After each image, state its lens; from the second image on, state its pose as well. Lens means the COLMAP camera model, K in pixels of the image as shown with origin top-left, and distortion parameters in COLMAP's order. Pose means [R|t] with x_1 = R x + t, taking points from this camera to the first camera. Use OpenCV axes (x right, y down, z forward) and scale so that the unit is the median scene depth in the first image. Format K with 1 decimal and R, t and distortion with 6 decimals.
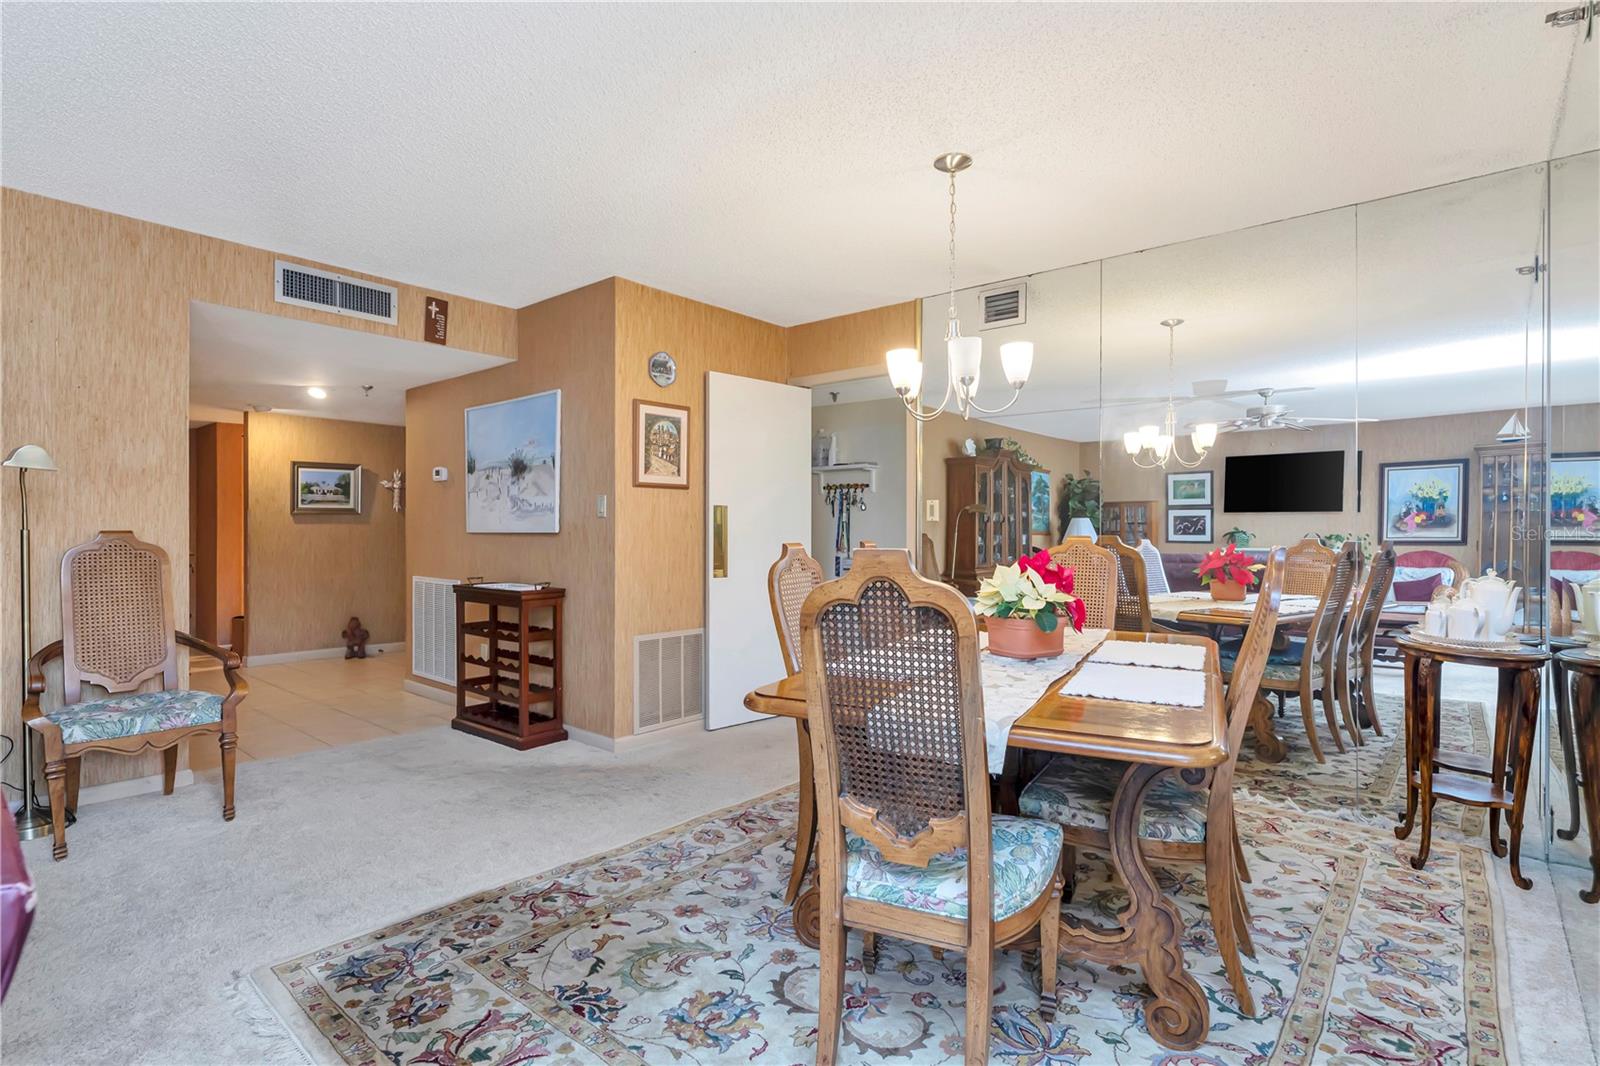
lens RADIAL K [[759.0, 0, 792.5], [0, 759.0, 542.8], [0, 0, 1]] dist [-0.005855, 0.000585]
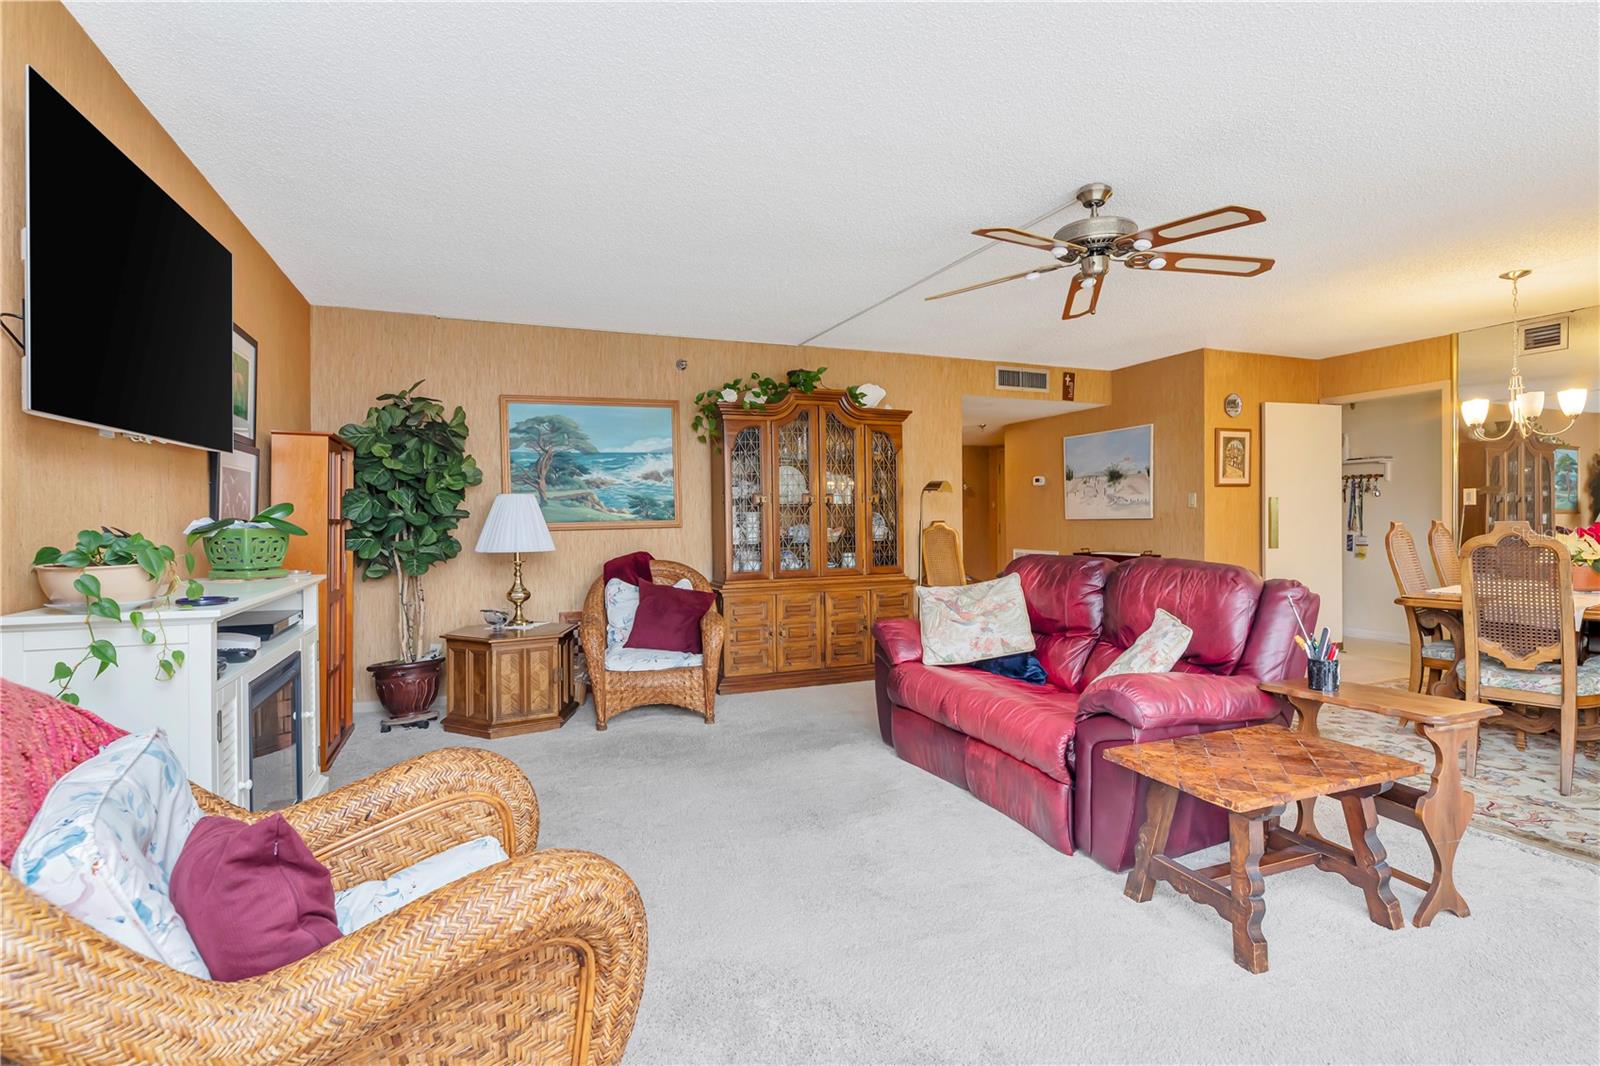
lens RADIAL K [[759.0, 0, 792.6], [0, 759.0, 538.1], [0, 0, 1]] dist [-0.005855, 0.000585]
pose [[0.893101, -0.005506, -0.449822, -0.252681], [0.010155, 0.999917, 0.007924, 0.006406], [0.449741, -0.011645, 0.893083, -0.634960]]
